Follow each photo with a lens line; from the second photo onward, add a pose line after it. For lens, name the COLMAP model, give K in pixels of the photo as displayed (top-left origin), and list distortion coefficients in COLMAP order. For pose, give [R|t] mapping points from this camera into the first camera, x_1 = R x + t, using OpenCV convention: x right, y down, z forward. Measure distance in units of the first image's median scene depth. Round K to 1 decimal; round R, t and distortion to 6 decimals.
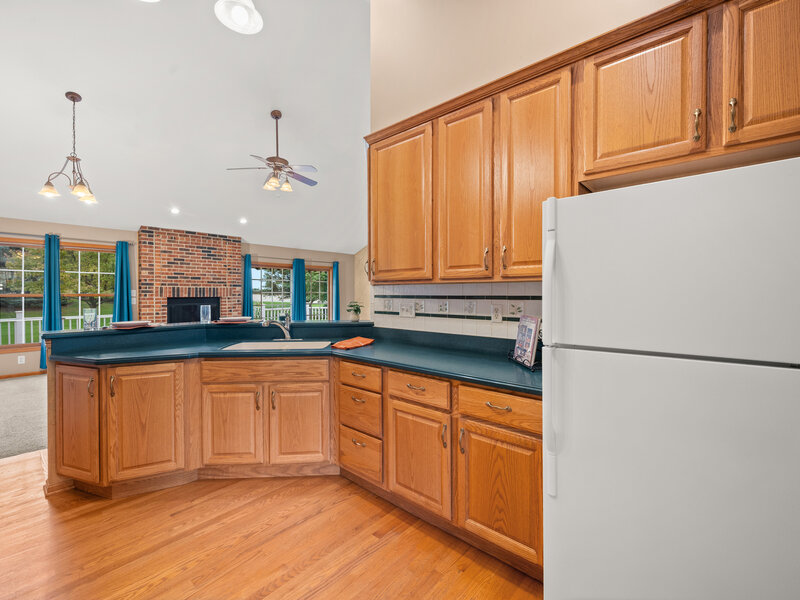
lens RADIAL K [[350.6, 0, 404.0], [0, 350.6, 297.3], [0, 0, 1]] dist [0.000797, 0.000210]
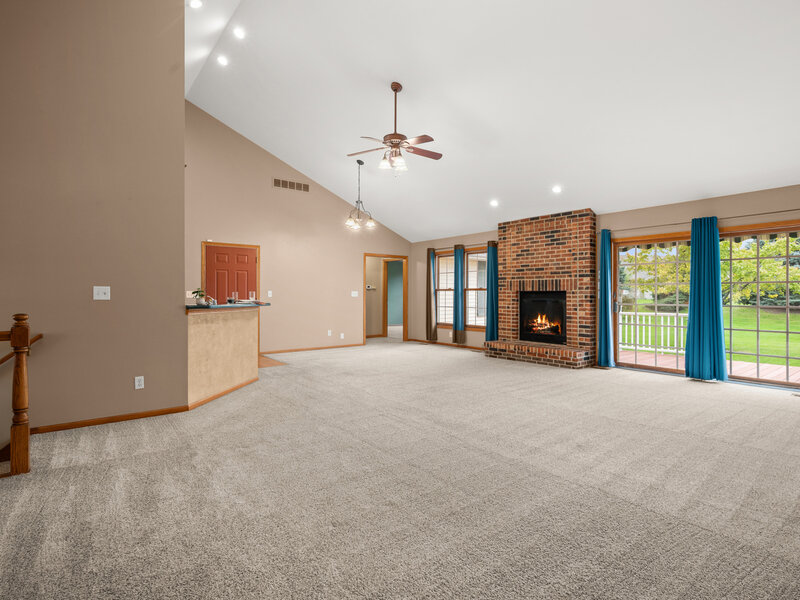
lens RADIAL K [[412.6, 0, 387.5], [0, 412.6, 296.8], [0, 0, 1]] dist [-0.000445, -0.000094]
pose [[-0.191136, 0.005203, -0.981550, 0.512624], [-0.012635, 0.999890, 0.007761, 0.011322], [0.981482, 0.013885, -0.191049, 0.870725]]
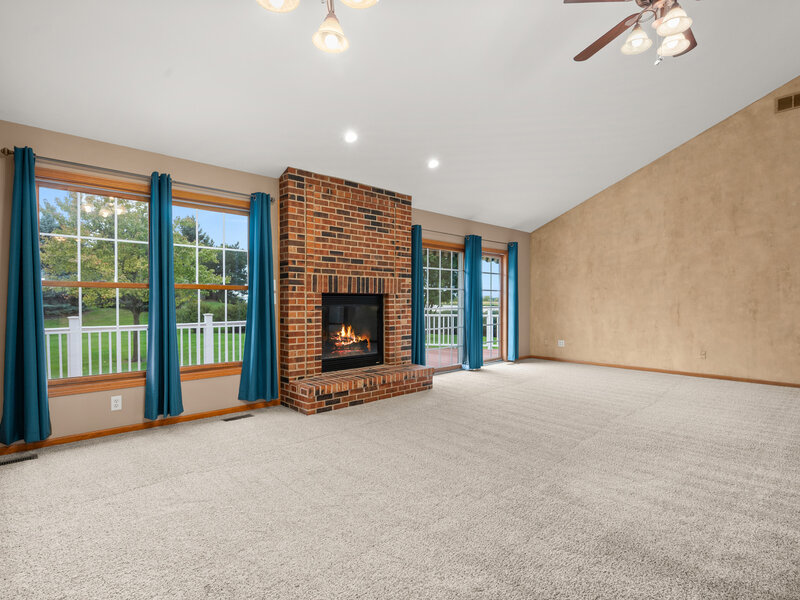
lens RADIAL K [[414.2, 0, 401.5], [0, 414.2, 310.2], [0, 0, 1]] dist [-0.000832, -0.000383]
pose [[0.996237, -0.001450, -0.086653, -0.483330], [0.002141, 0.999967, 0.007884, 0.023813], [0.086639, -0.008040, 0.996207, 0.324419]]
